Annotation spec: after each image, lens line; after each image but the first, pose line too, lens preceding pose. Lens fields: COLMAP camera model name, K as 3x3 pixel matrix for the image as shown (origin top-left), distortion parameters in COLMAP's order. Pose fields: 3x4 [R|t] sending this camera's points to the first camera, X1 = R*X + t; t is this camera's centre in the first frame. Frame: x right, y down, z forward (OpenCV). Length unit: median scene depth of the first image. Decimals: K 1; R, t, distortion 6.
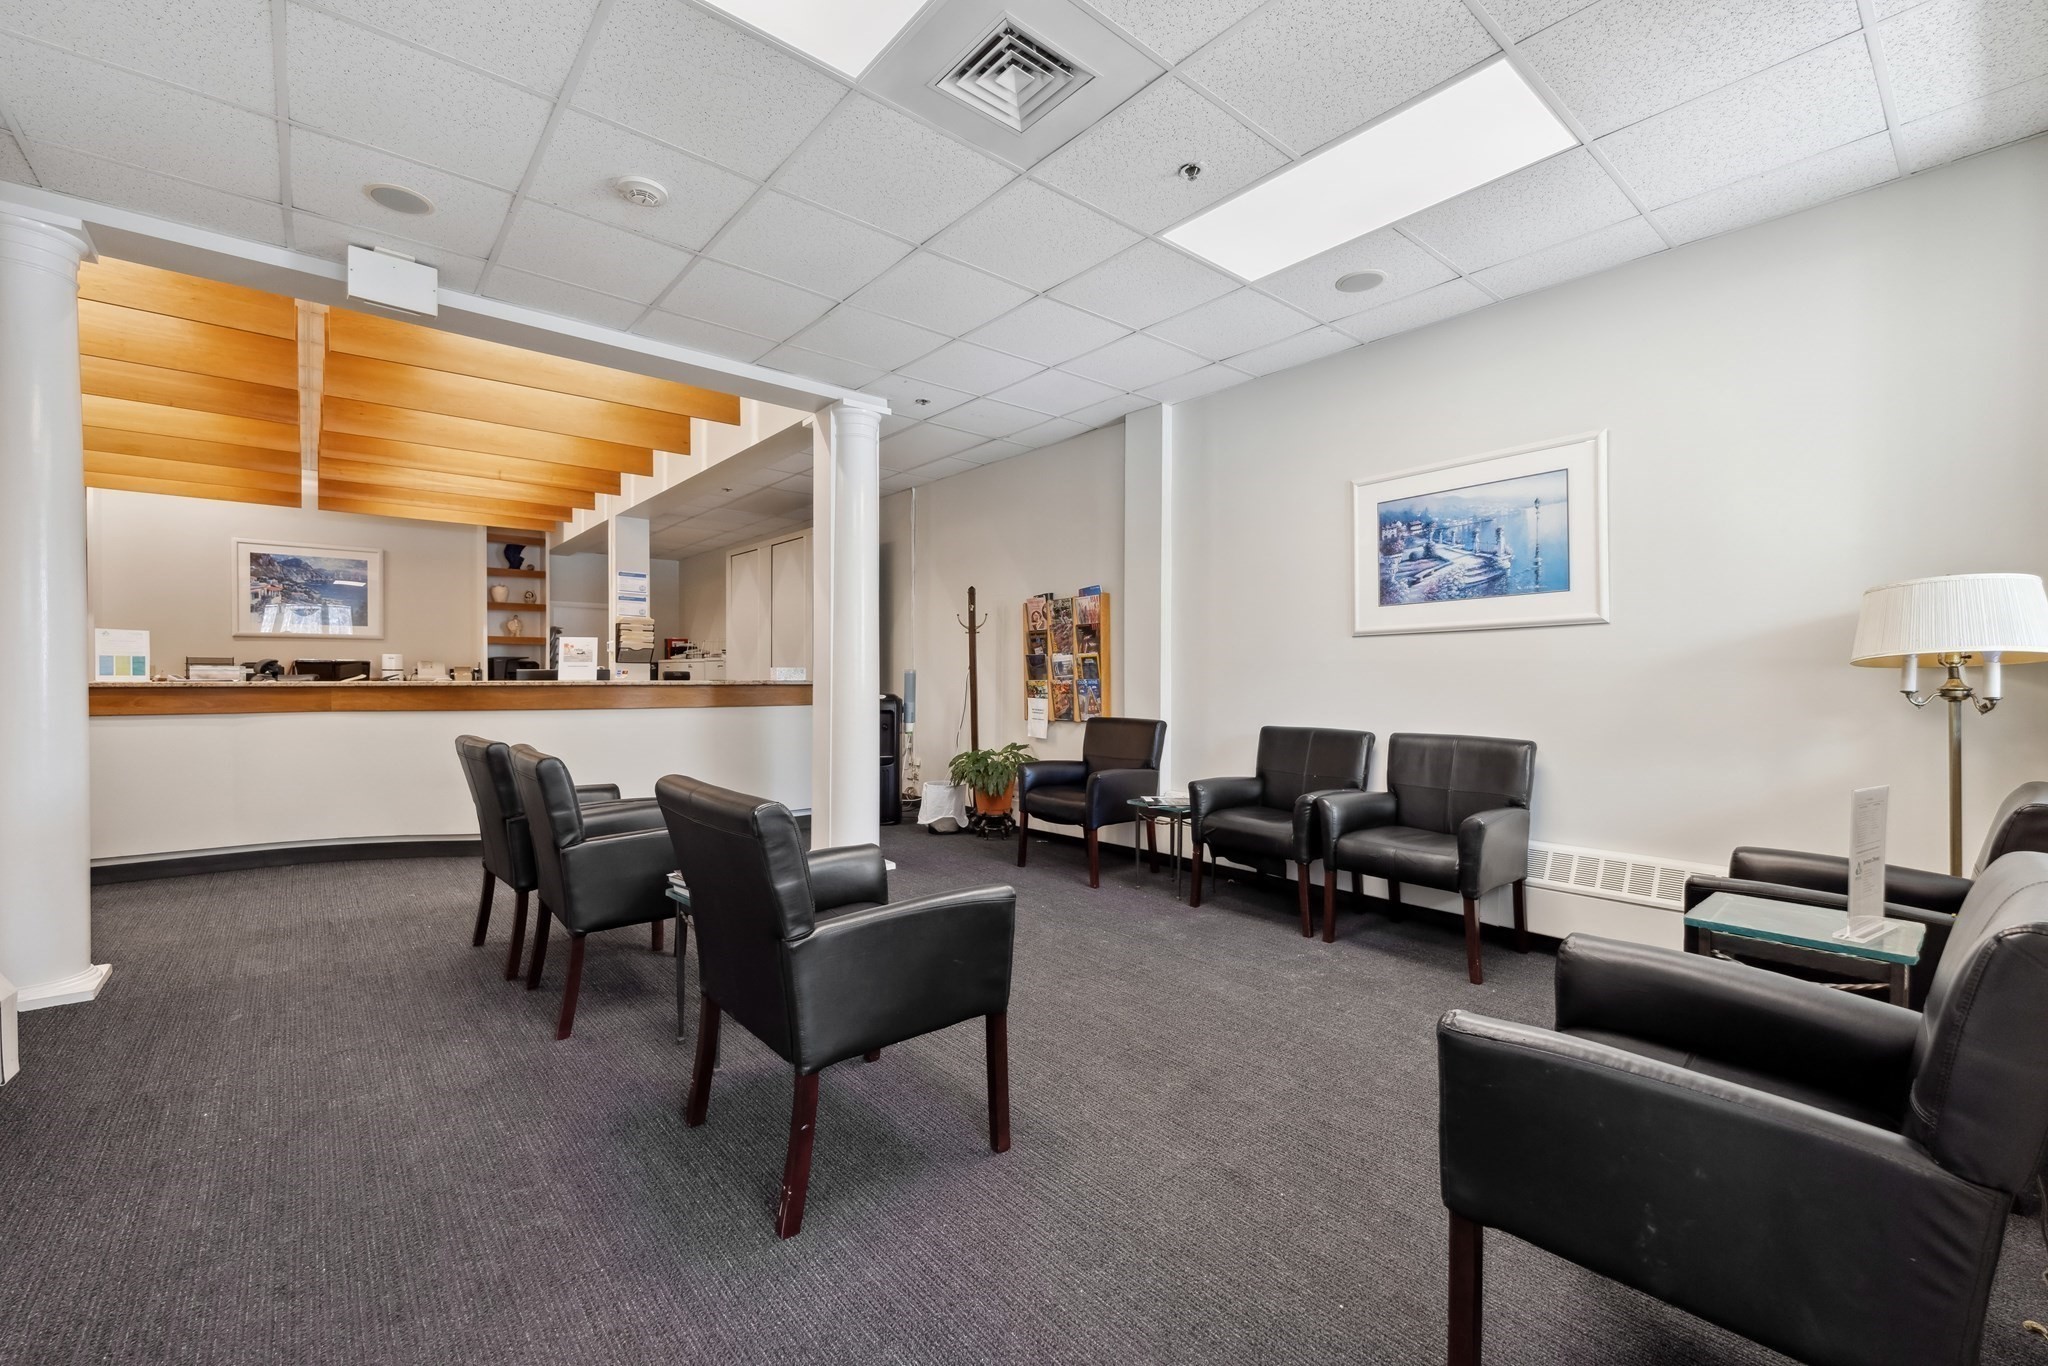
lens RADIAL K [[871.1, 0, 1024.0], [0, 871.1, 683.0], [0, 0, 1]] dist [0.008057, -0.000143]
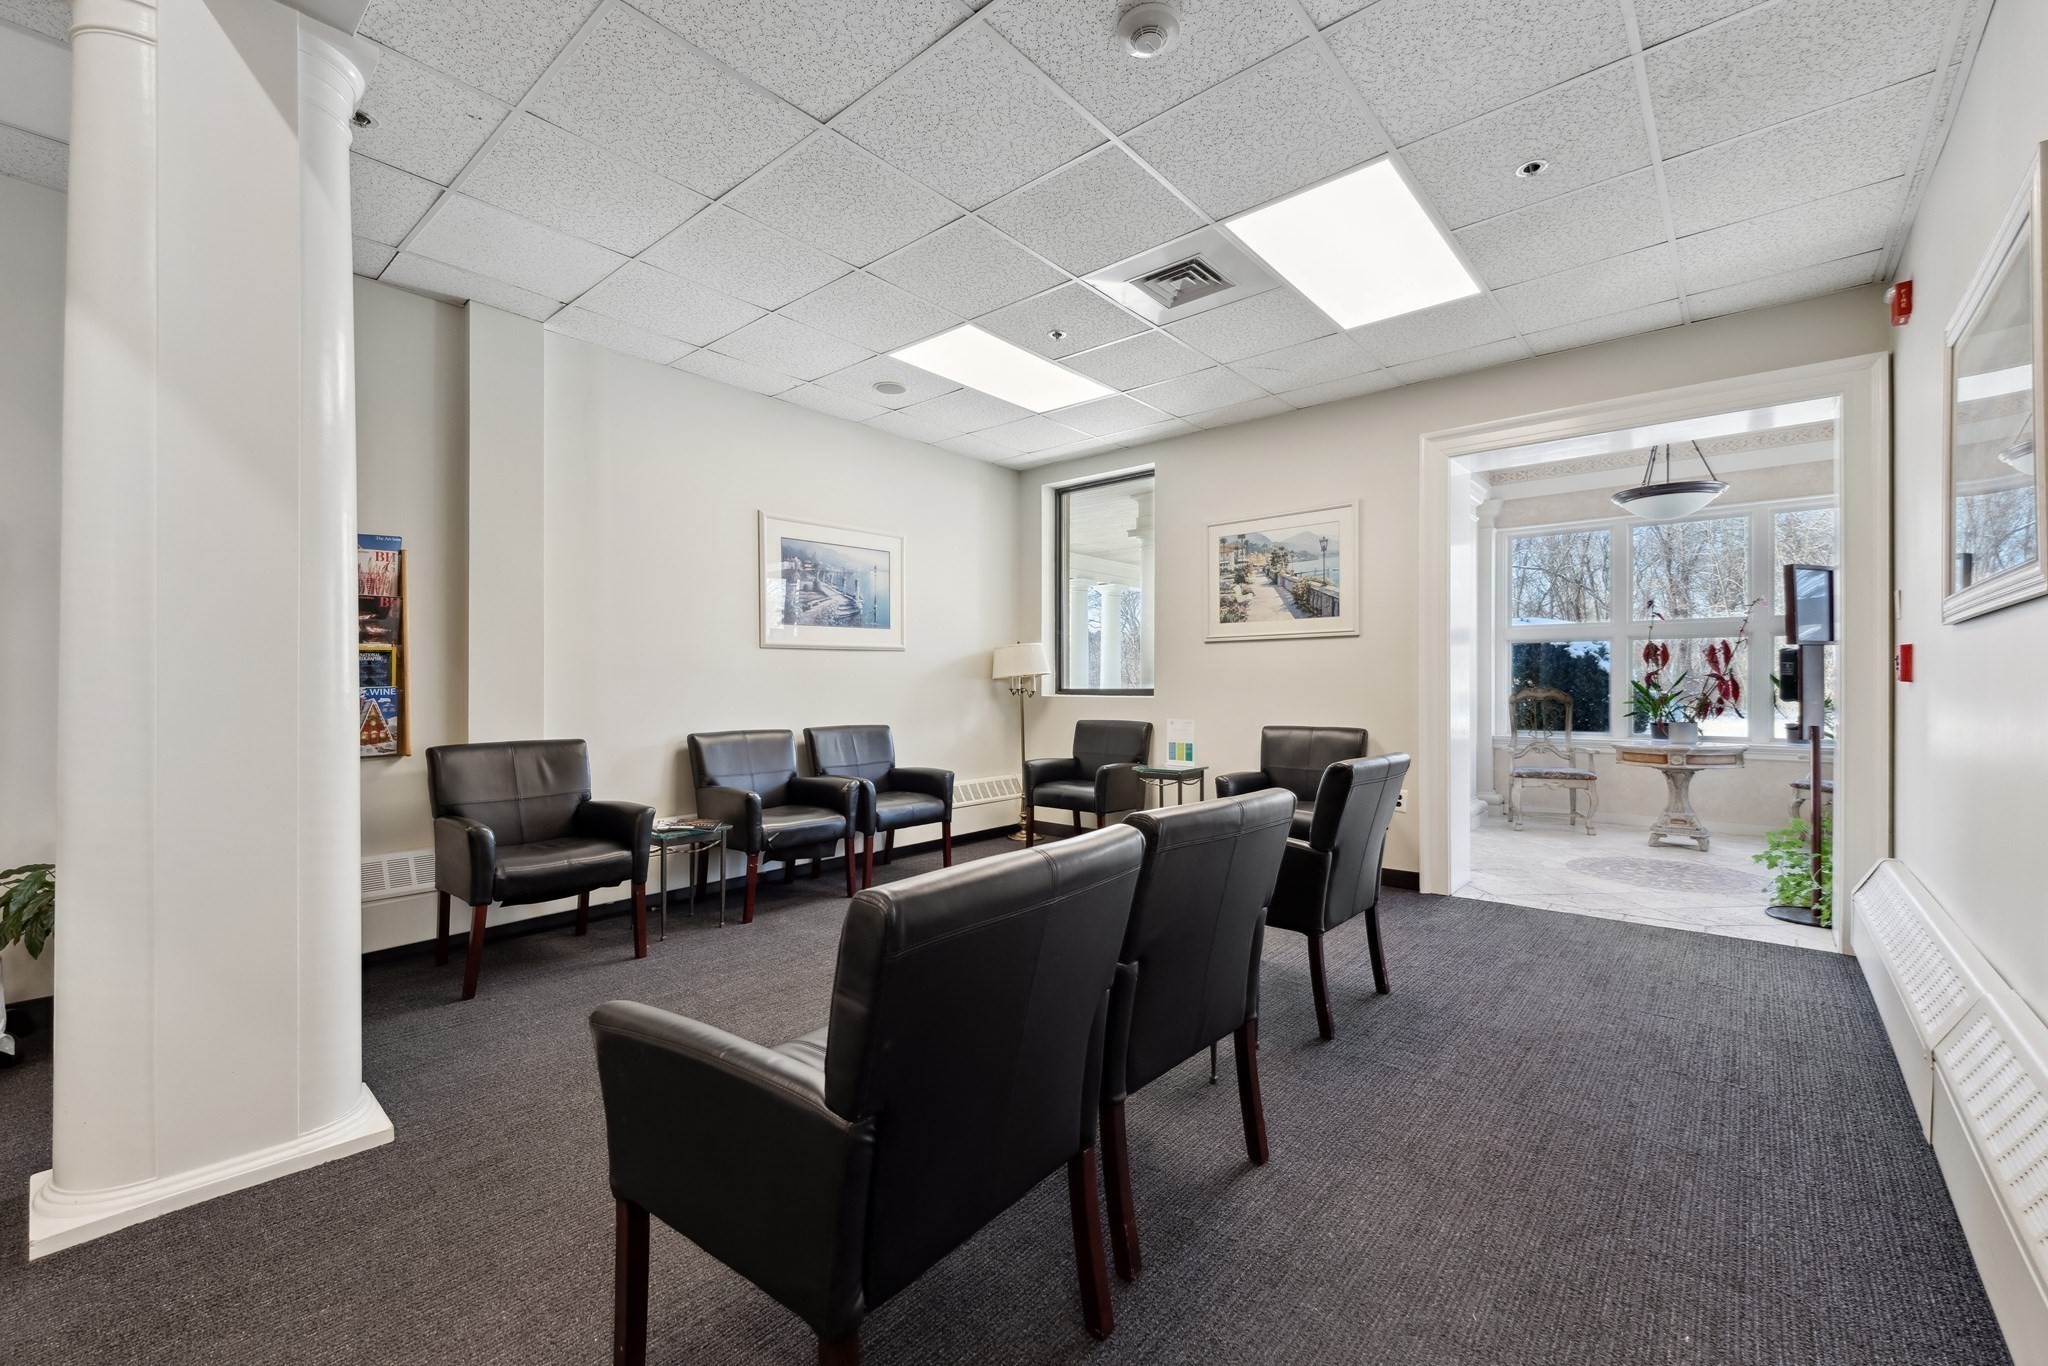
lens RADIAL K [[825.3, 0, 1024.0], [0, 825.3, 683.0], [0, 0, 1]] dist [0.019008, -0.000125]
pose [[-0.163225, -0.002421, 0.986586, -0.382122], [0.002824, 0.999992, 0.002921, -0.004799], [-0.986585, 0.003263, -0.163217, 0.429904]]
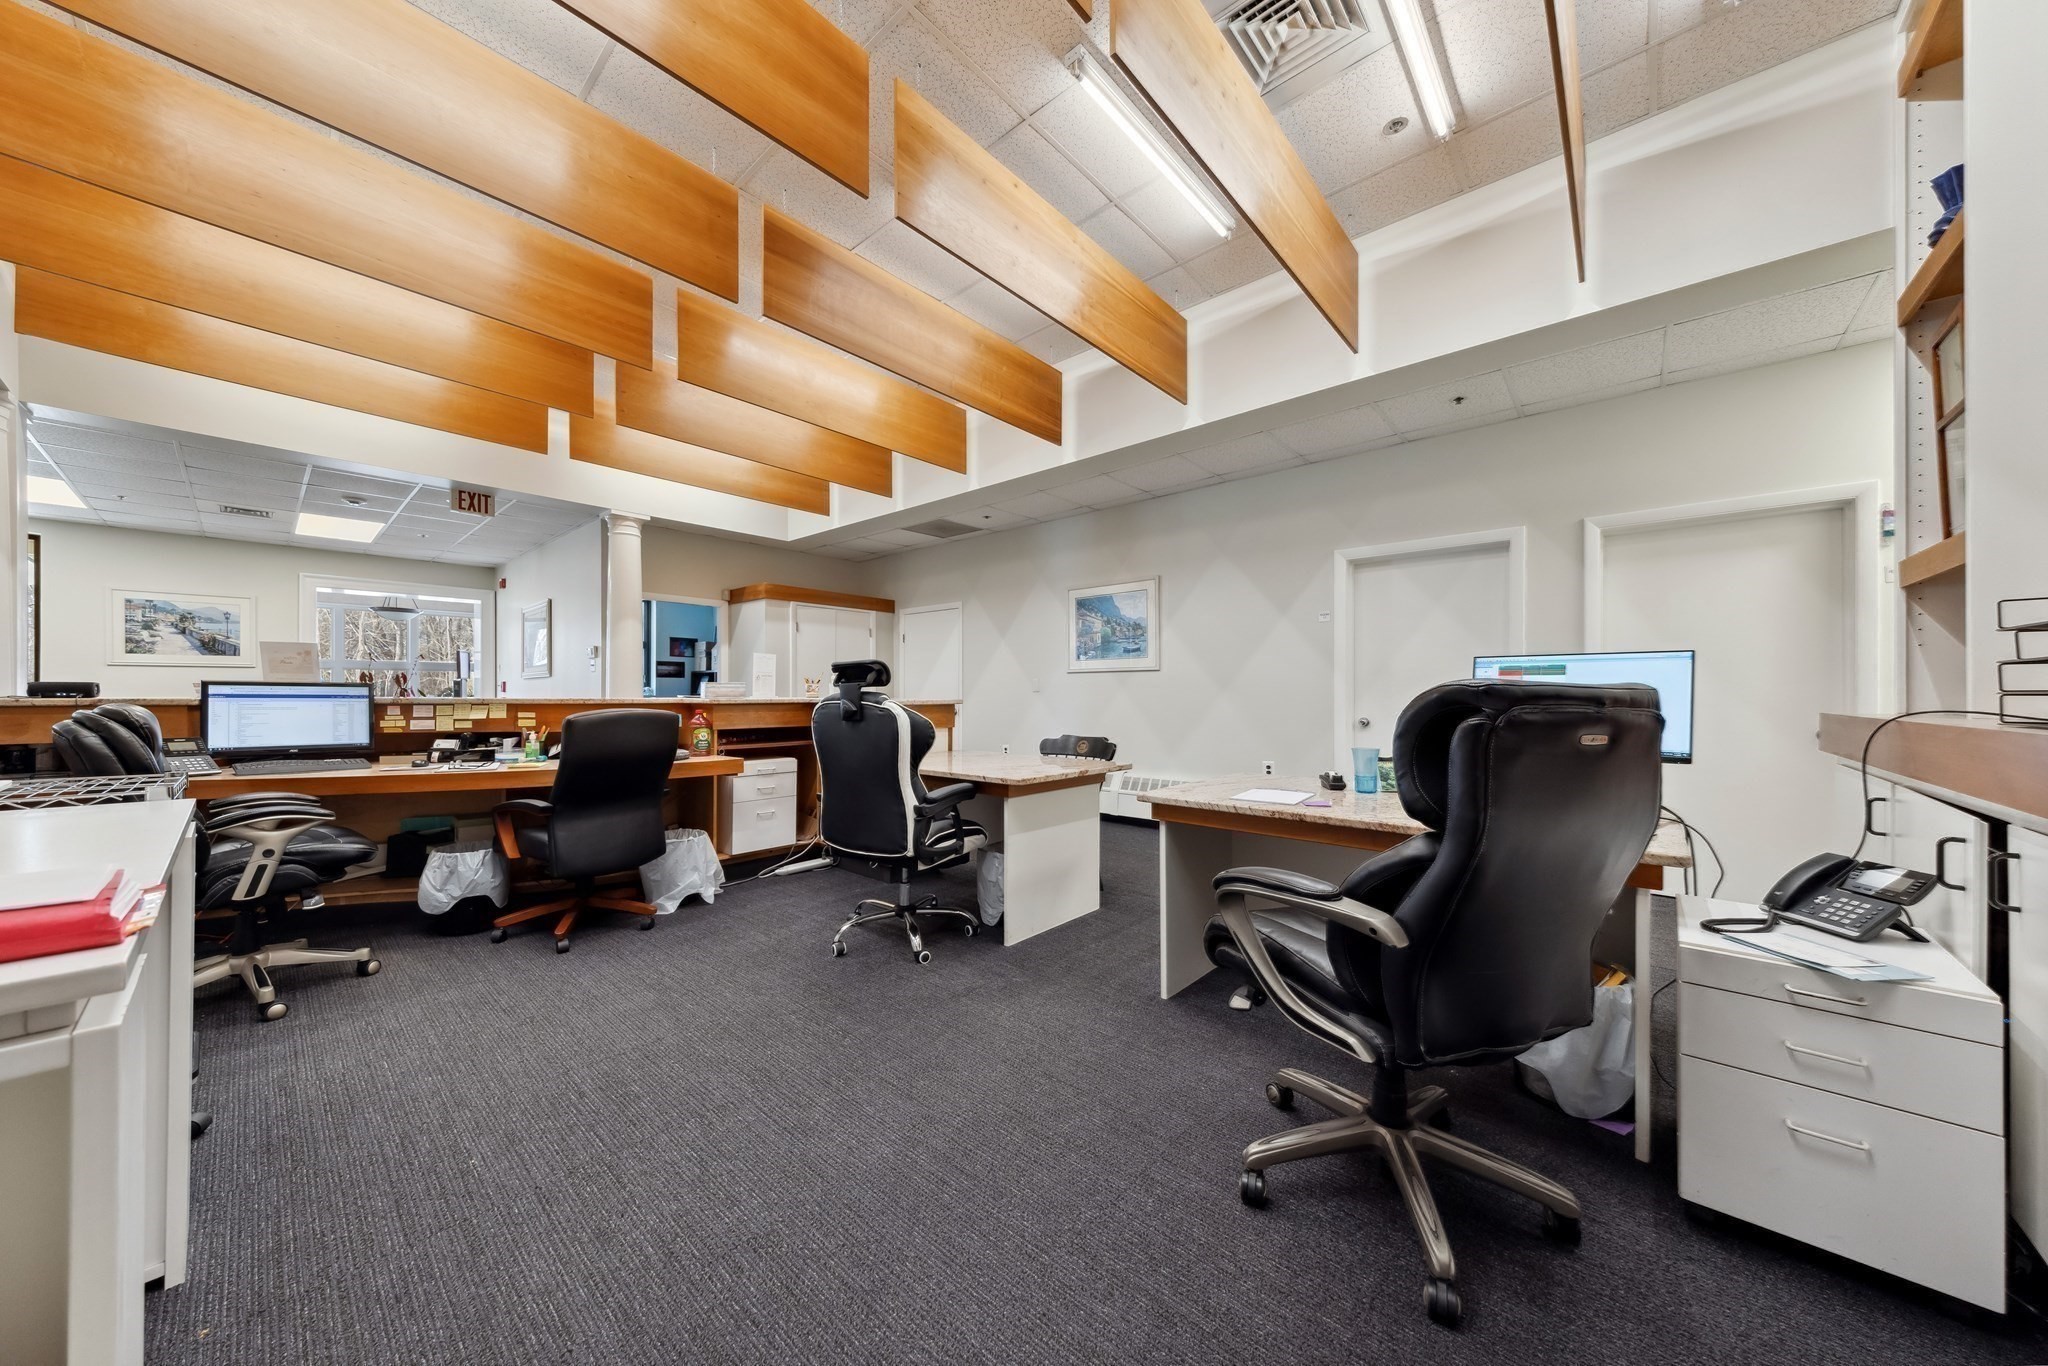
lens RADIAL K [[687.4, 0, 1024.0], [0, 687.4, 683.0], [0, 0, 1]] dist [0.001666, 0.000100]
pose [[-0.987573, -0.007423, -0.156989, -0.708240], [-0.005552, 0.999908, -0.012351, -0.008553], [0.157066, -0.011326, -0.987523, 1.146680]]
